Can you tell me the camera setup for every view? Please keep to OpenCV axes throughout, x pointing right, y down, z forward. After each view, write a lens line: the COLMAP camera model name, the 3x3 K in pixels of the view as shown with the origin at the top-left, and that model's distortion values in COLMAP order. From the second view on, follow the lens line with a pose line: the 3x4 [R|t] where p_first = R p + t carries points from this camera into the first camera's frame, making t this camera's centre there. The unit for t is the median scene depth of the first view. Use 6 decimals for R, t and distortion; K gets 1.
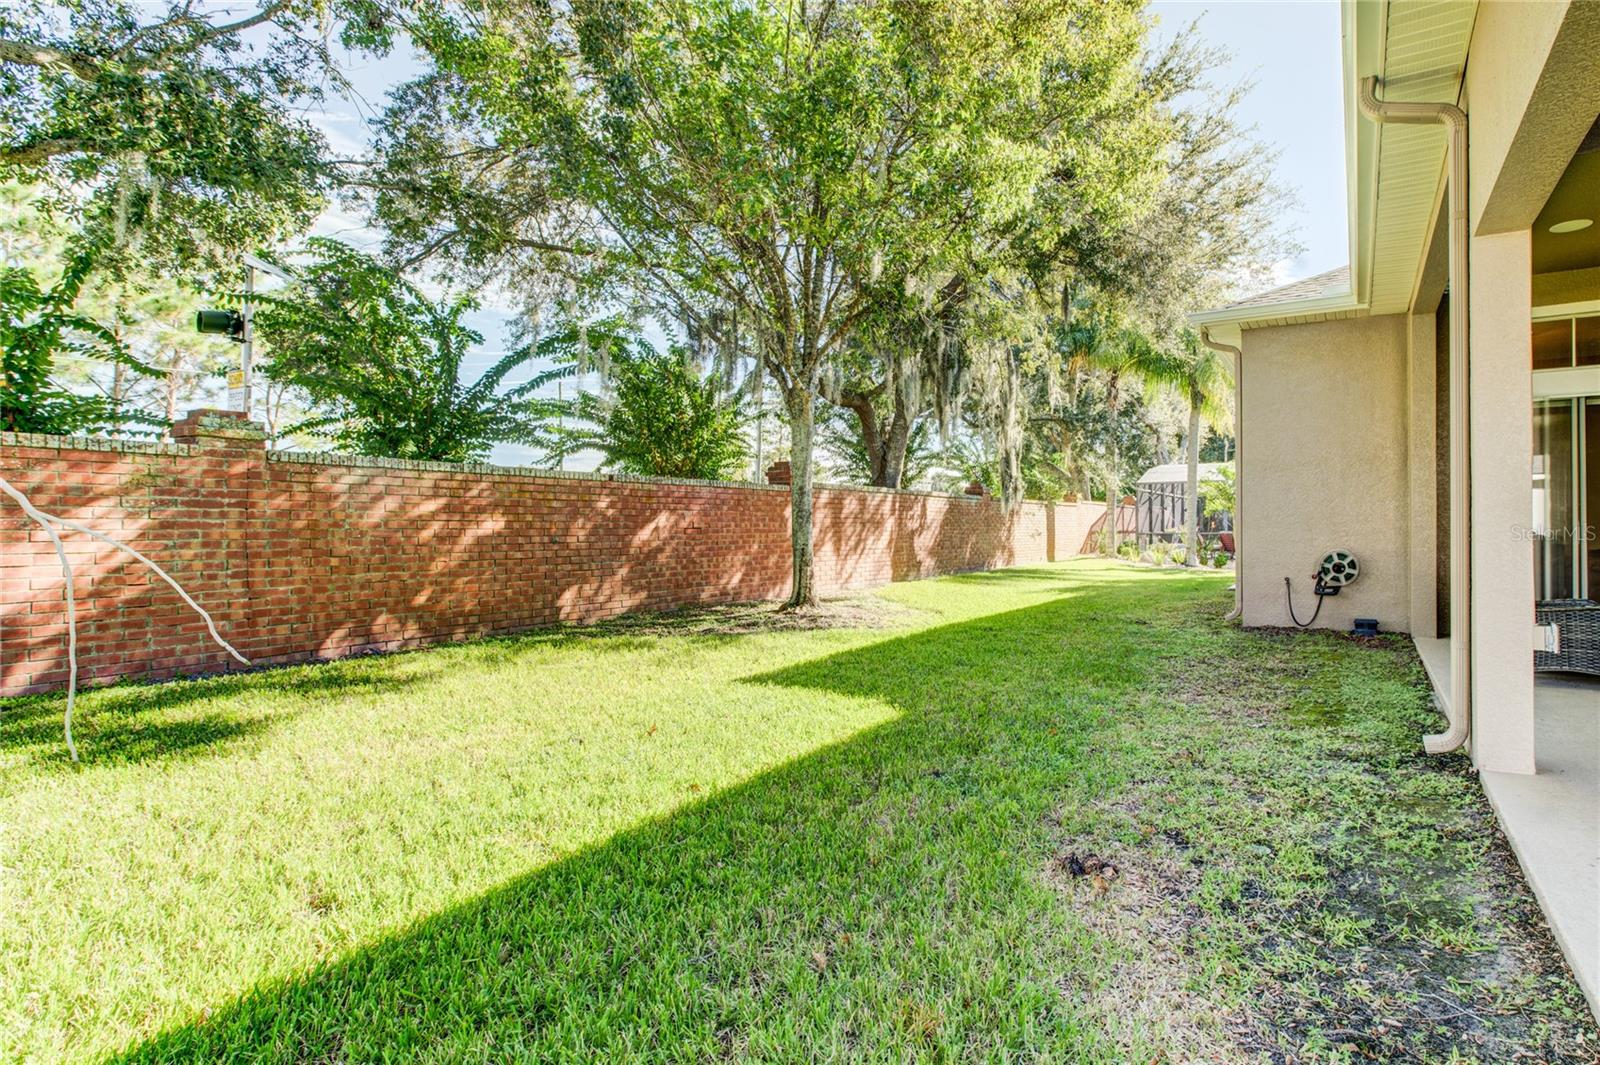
lens RADIAL K [[753.1, 0, 801.7], [0, 753.1, 525.6], [0, 0, 1]] dist [-0.037058, 0.021123]
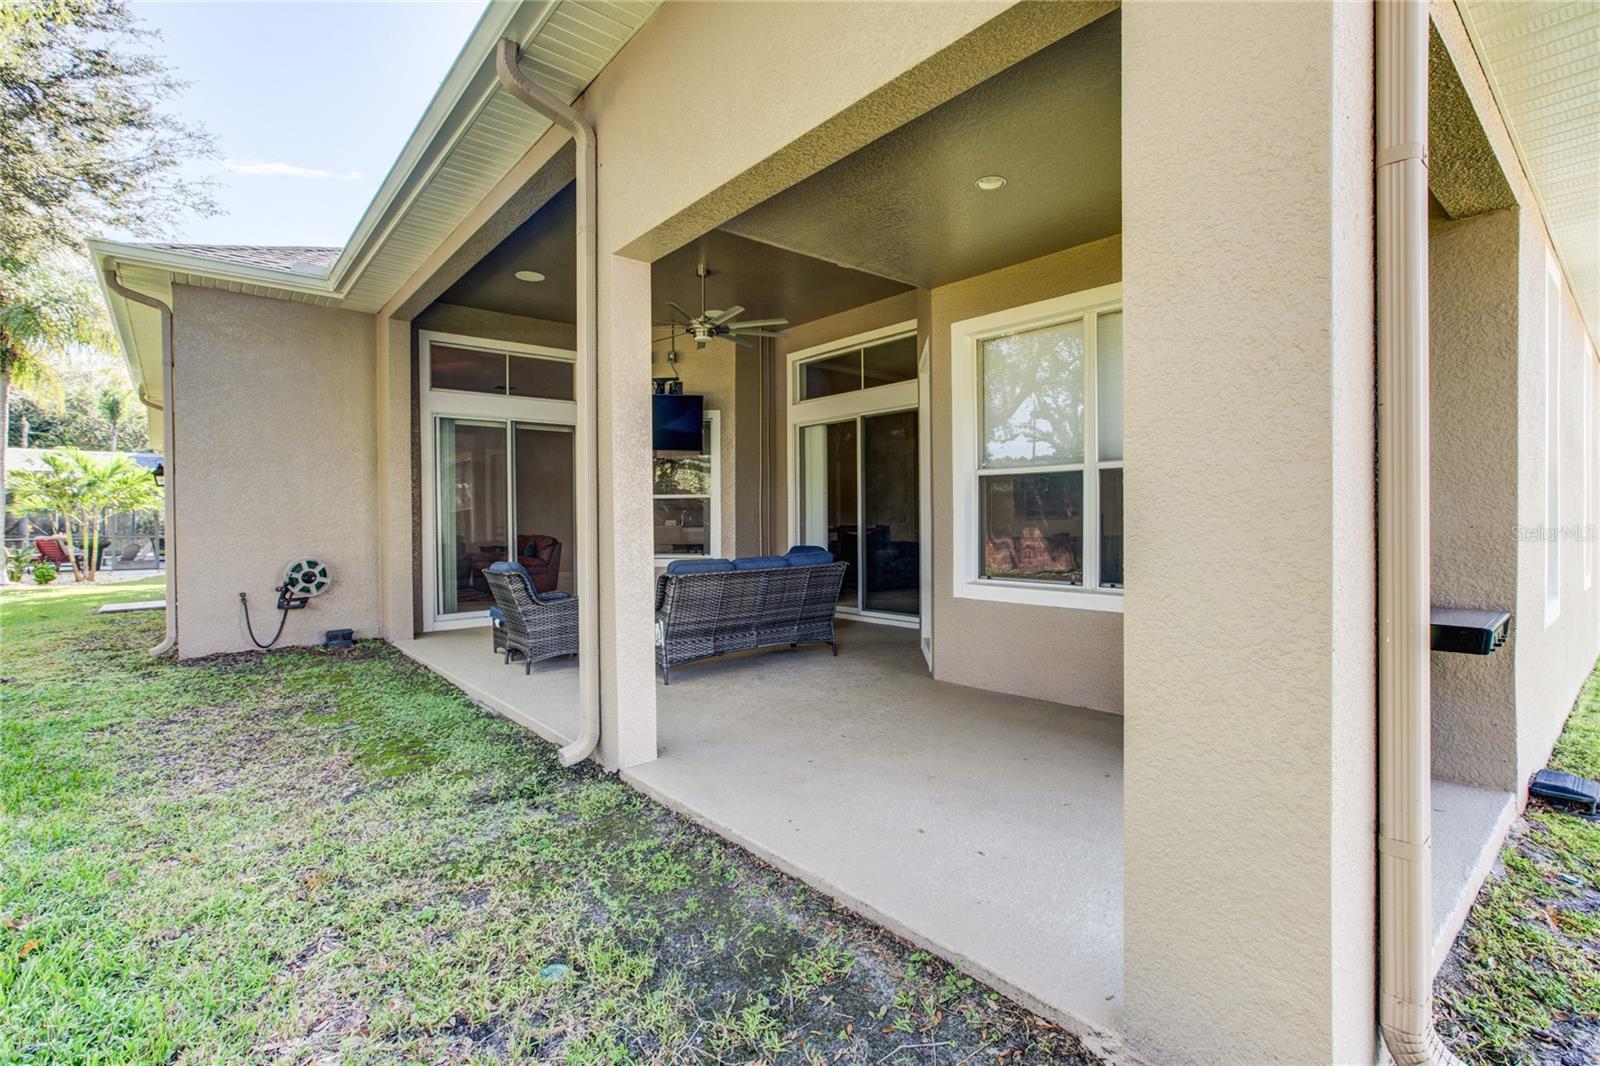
lens RADIAL K [[753.1, 0, 801.7], [0, 753.1, 526.1], [0, 0, 1]] dist [-0.037058, 0.021123]
pose [[0.235327, -0.010538, 0.971859, -0.042250], [0.010195, 0.999913, 0.008373, -0.016717], [-0.971863, 0.007937, 0.235414, 0.480038]]
